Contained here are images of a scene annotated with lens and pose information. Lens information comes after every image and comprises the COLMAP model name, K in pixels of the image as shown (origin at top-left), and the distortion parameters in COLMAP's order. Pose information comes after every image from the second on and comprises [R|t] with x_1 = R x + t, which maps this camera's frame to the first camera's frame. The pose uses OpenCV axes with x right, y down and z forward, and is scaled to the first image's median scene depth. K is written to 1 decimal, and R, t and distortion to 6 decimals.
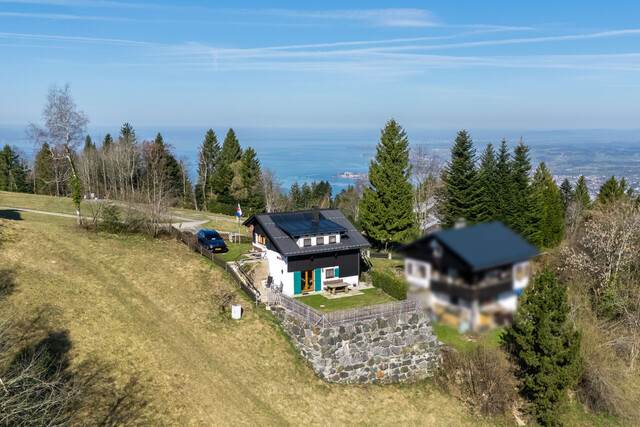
lens RADIAL K [[666.8, 0, 369.9], [0, 666.8, 217.1], [0, 0, 1]] dist [0.120085, -0.263016]
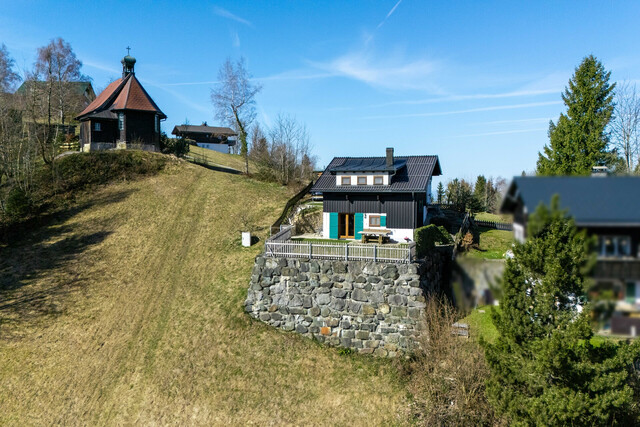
lens RADIAL K [[549.5, 0, 320.0], [0, 549.5, 213.5], [0, 0, 1]] dist [0.087730, -0.083265]
pose [[0.634748, 0.035761, -0.771891, 0.455036], [-0.109280, 0.993043, -0.043858, 0.119286], [0.764953, 0.112191, 0.634240, 0.535385]]
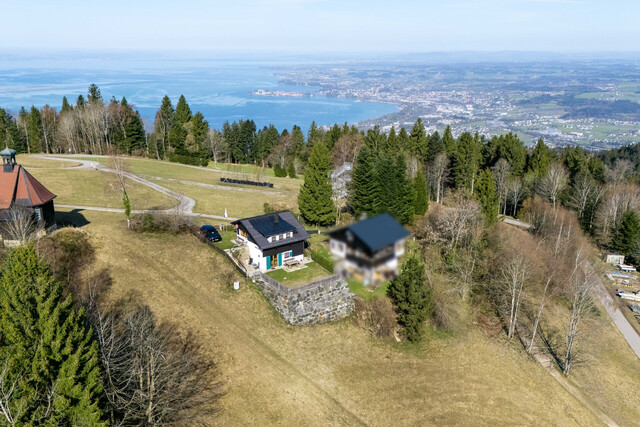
lens RADIAL K [[554.7, 0, 324.0], [0, 554.7, 197.8], [0, 0, 1]] dist [0.059272, -0.009786]
pose [[0.996917, -0.021241, 0.075533, -0.073244], [0.011567, 0.991928, 0.126276, -0.244846], [-0.077605, -0.125013, 0.989115, -0.382740]]
